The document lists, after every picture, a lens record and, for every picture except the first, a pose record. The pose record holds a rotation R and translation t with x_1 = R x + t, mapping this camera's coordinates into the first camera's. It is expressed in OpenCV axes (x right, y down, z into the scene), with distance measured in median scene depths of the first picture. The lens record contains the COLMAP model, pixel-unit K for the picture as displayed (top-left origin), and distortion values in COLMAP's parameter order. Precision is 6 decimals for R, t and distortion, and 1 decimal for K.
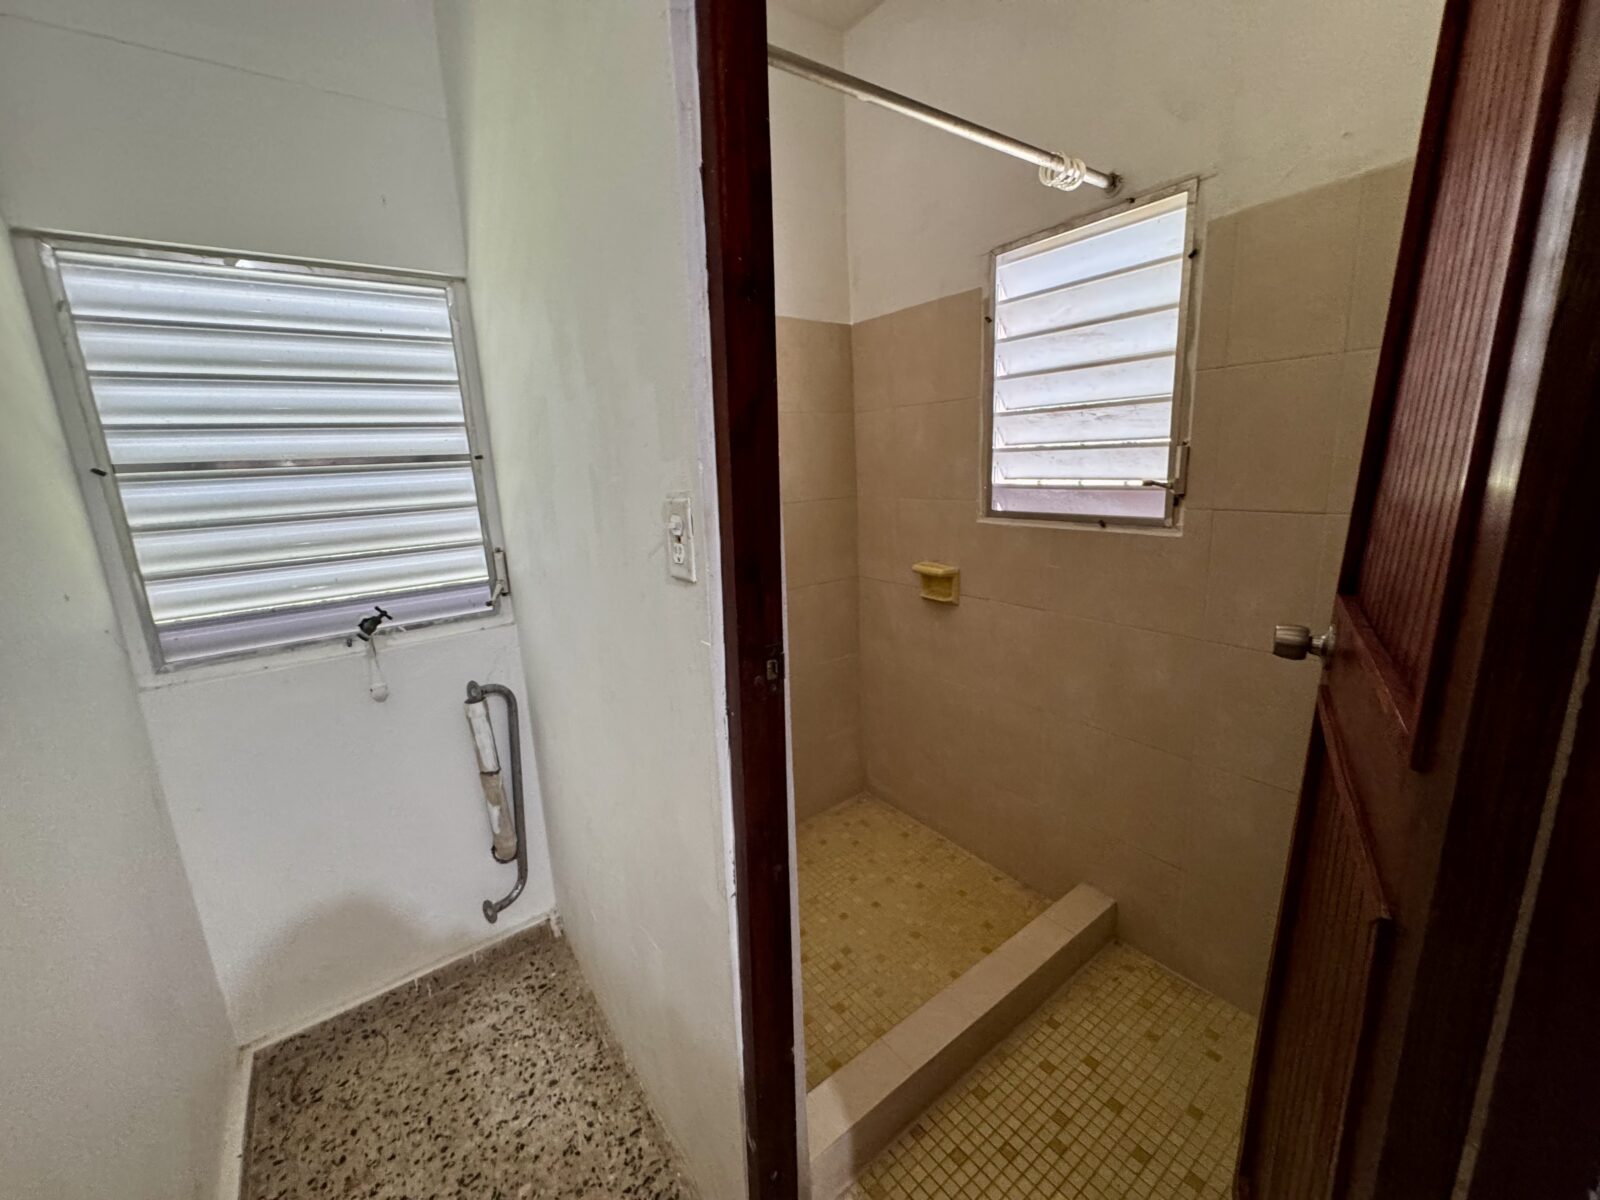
lens RADIAL K [[636.4, 0, 800.2], [0, 636.4, 595.0], [0, 0, 1]] dist [-0.002750, 0.000224]
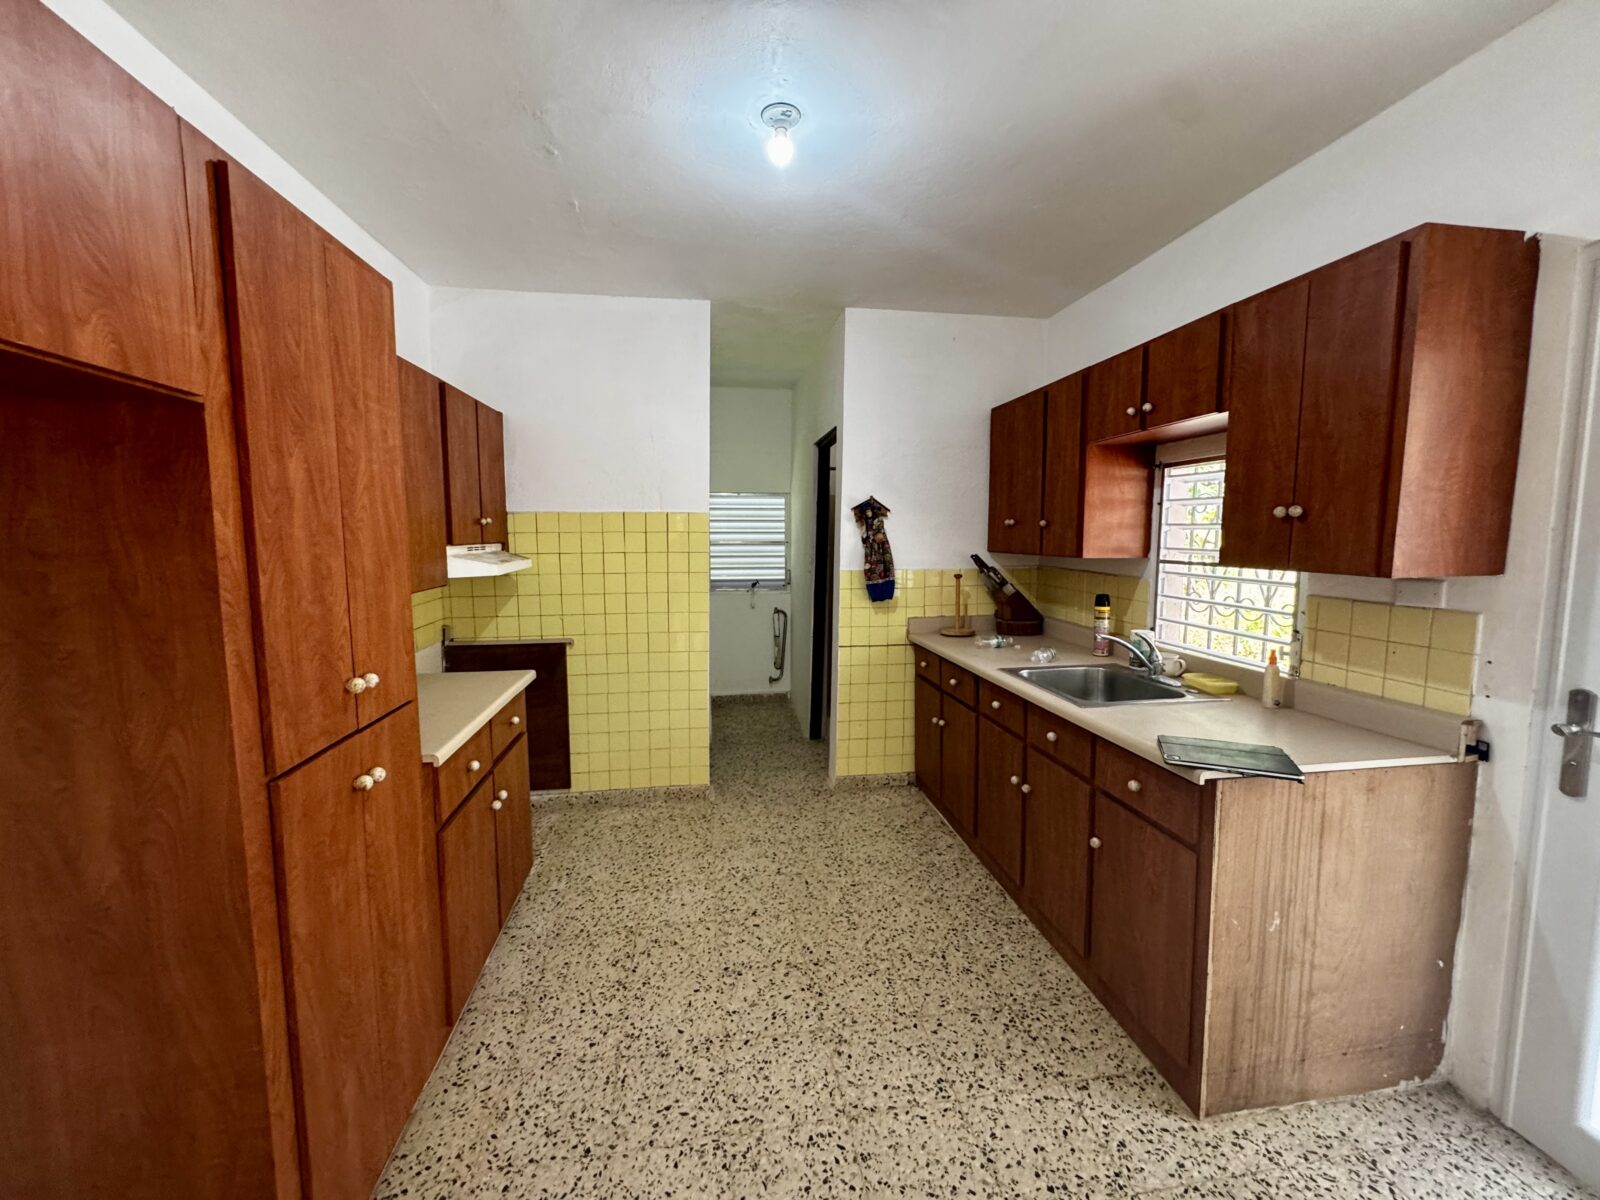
lens RADIAL K [[636.4, 0, 800.2], [0, 636.4, 595.0], [0, 0, 1]] dist [-0.002750, 0.000224]
pose [[0.898318, 0.063467, -0.434737, 1.078203], [-0.129260, 0.983895, -0.123459, 0.484840], [0.419900, 0.167099, 0.892055, -1.997902]]
